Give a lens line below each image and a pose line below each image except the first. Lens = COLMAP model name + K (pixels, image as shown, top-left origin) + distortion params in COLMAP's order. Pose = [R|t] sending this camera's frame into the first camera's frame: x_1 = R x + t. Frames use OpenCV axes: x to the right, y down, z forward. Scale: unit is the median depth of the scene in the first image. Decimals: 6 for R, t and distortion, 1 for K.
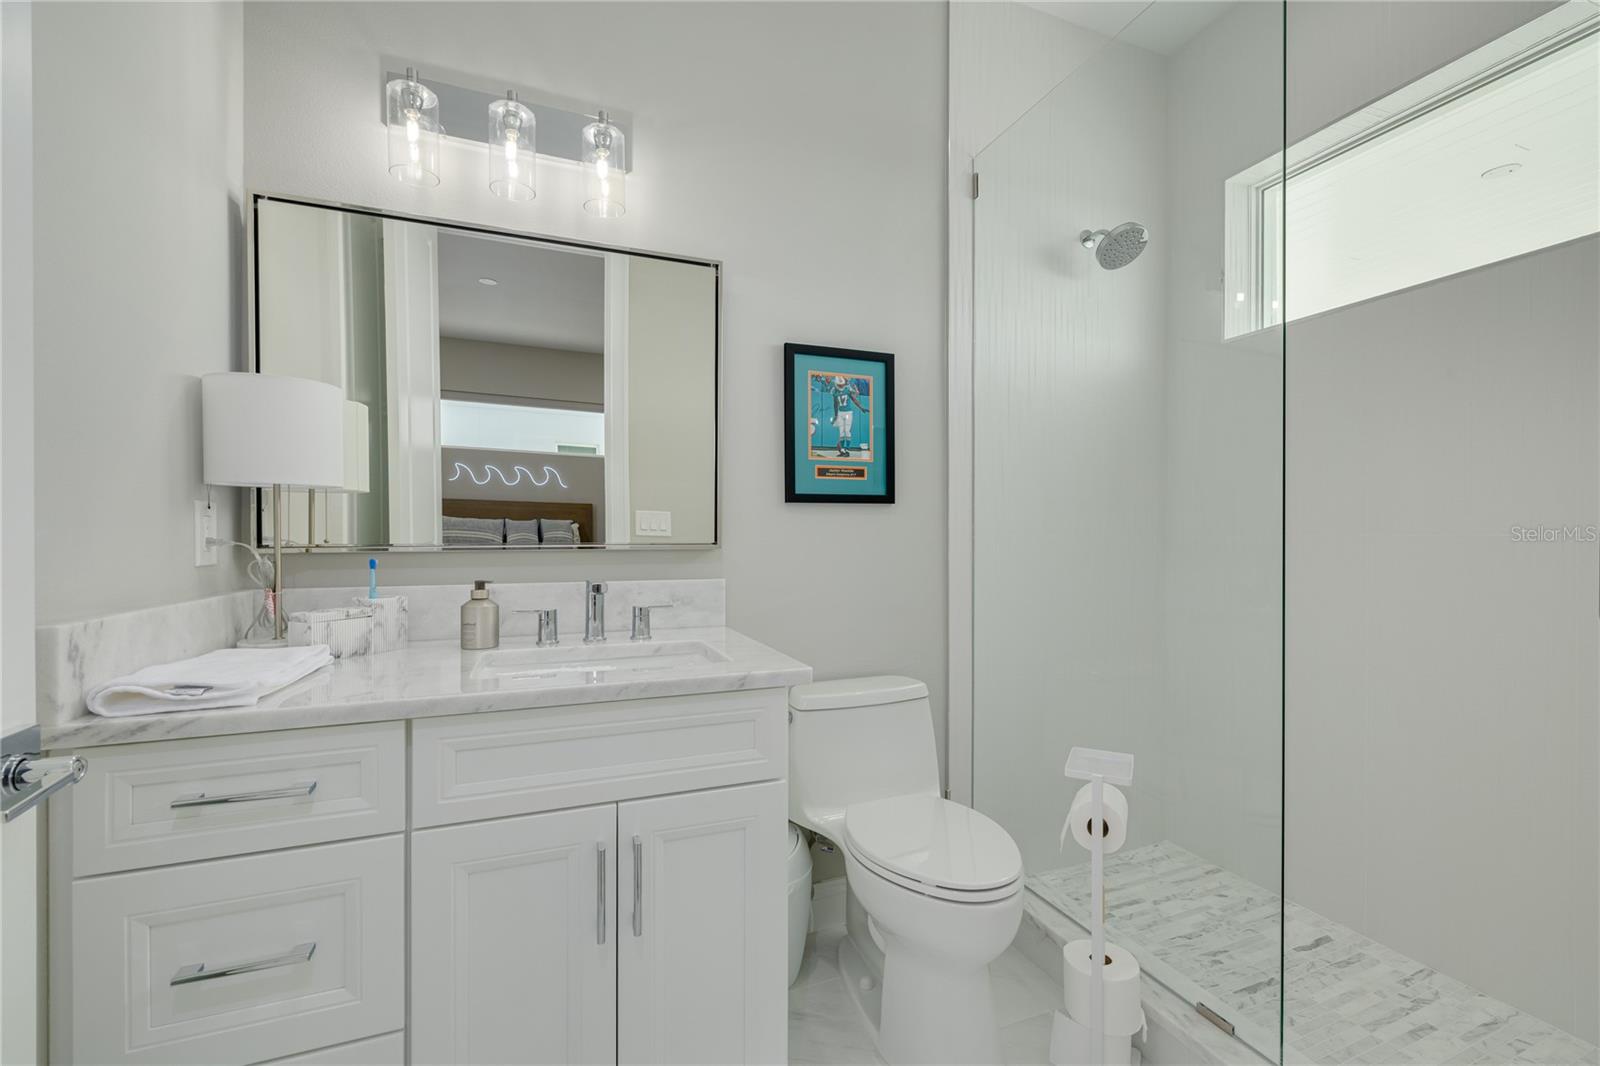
lens RADIAL K [[656.7, 0, 791.9], [0, 656.7, 526.2], [0, 0, 1]] dist [-0.001732, -0.000056]
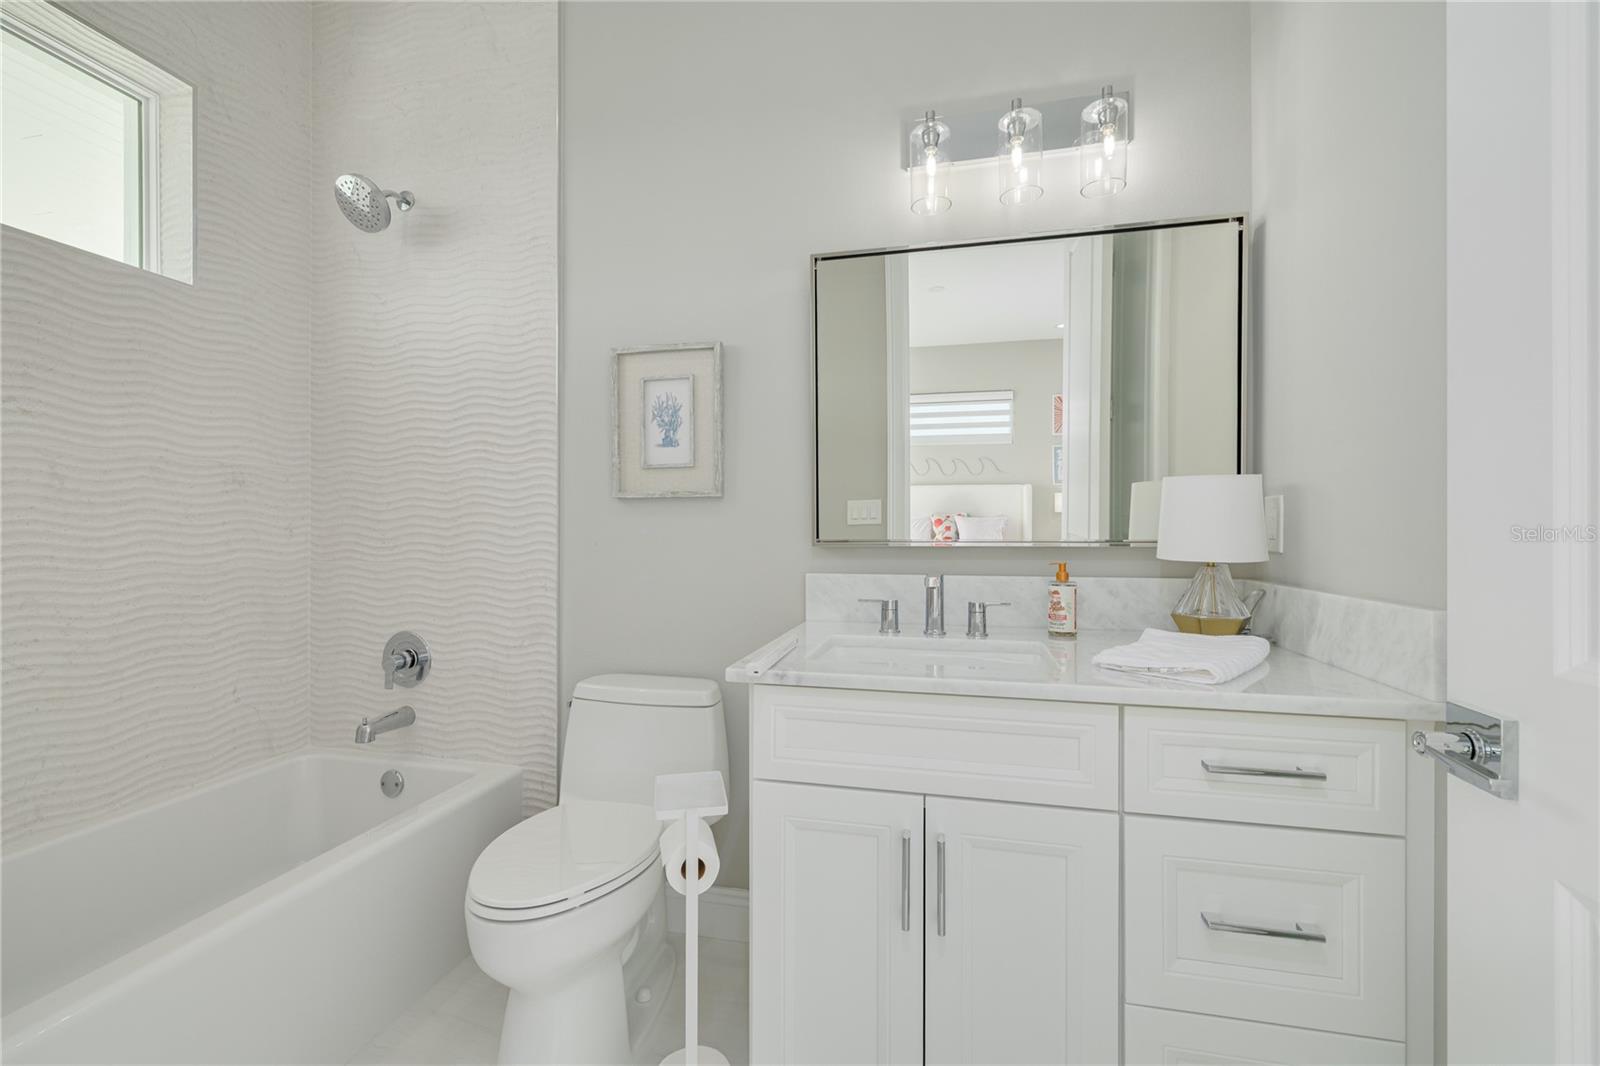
lens RADIAL K [[657.8, 0, 800.0], [0, 657.8, 533.0], [0, 0, 1]] dist [0.001015, 0.000015]
pose [[0.822403, 0.002427, -0.568900, -0.118274], [0.006314, 0.999890, 0.013394, -0.000188], [0.568870, -0.014607, 0.822298, -0.046566]]
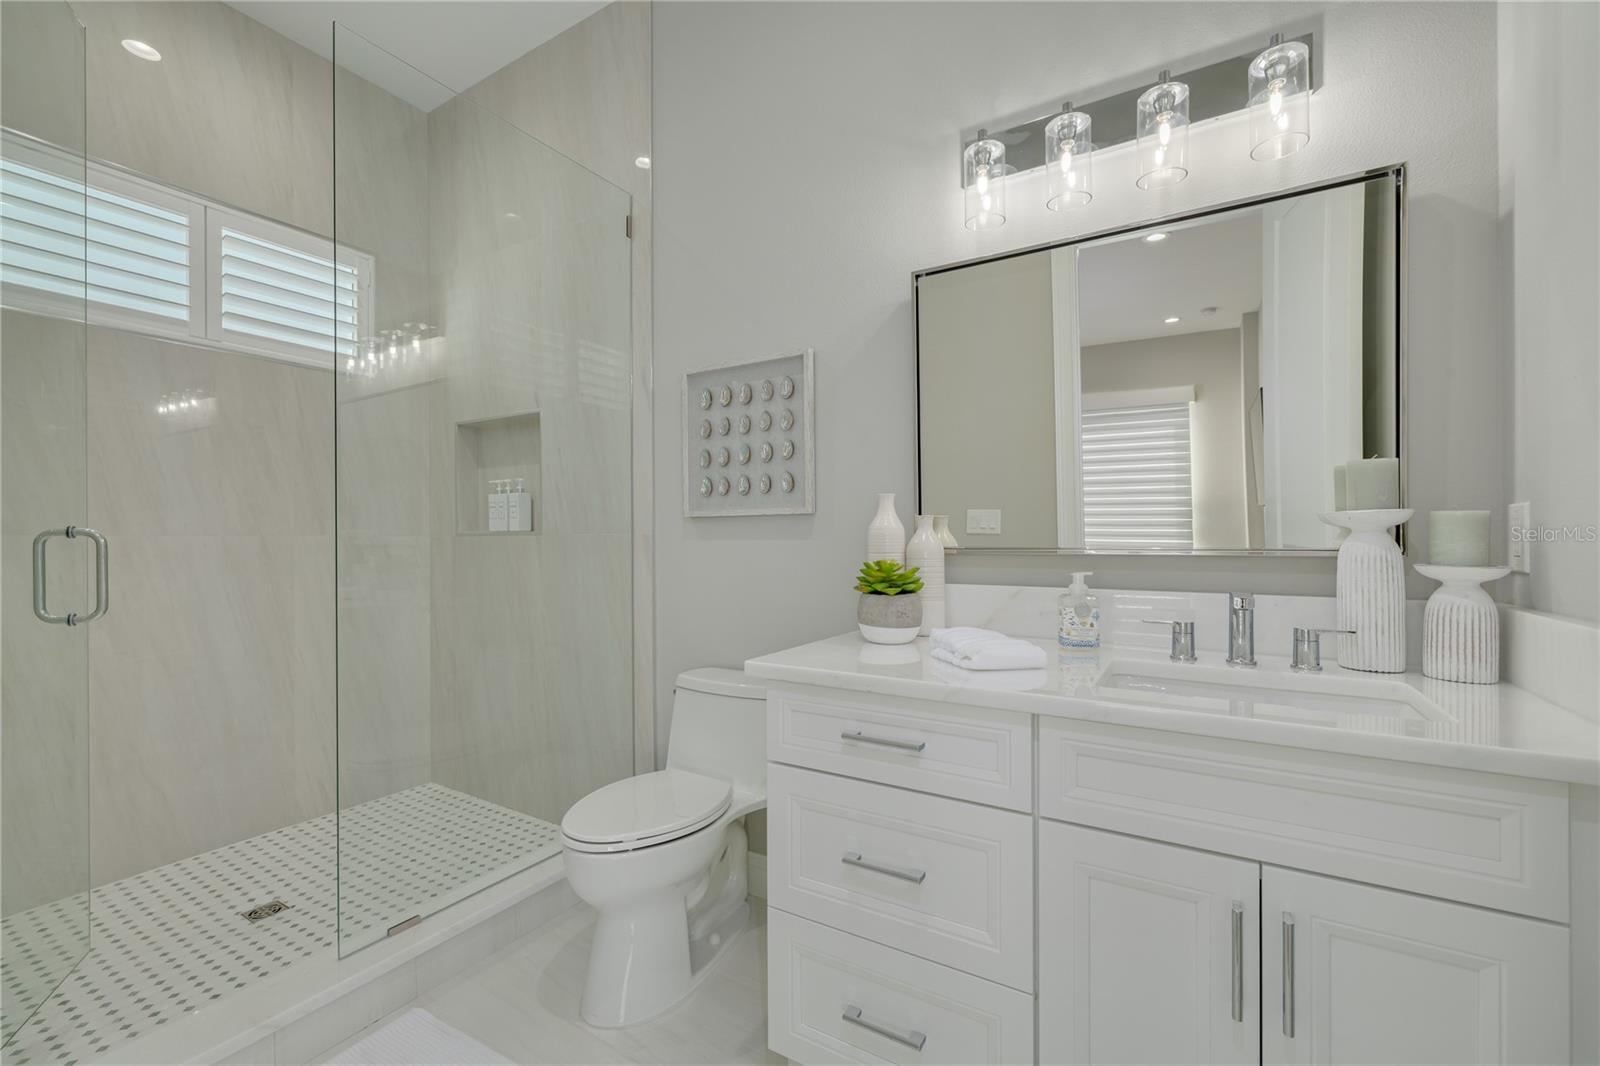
lens RADIAL K [[678.6, 0, 793.4], [0, 678.6, 521.7], [0, 0, 1]] dist [-0.054095, 0.024288]
pose [[0.589419, -0.025309, -0.807431, 0.137002], [0.013848, 0.999679, -0.021225, 0.000942], [0.807709, 0.001329, 0.589580, 0.052399]]
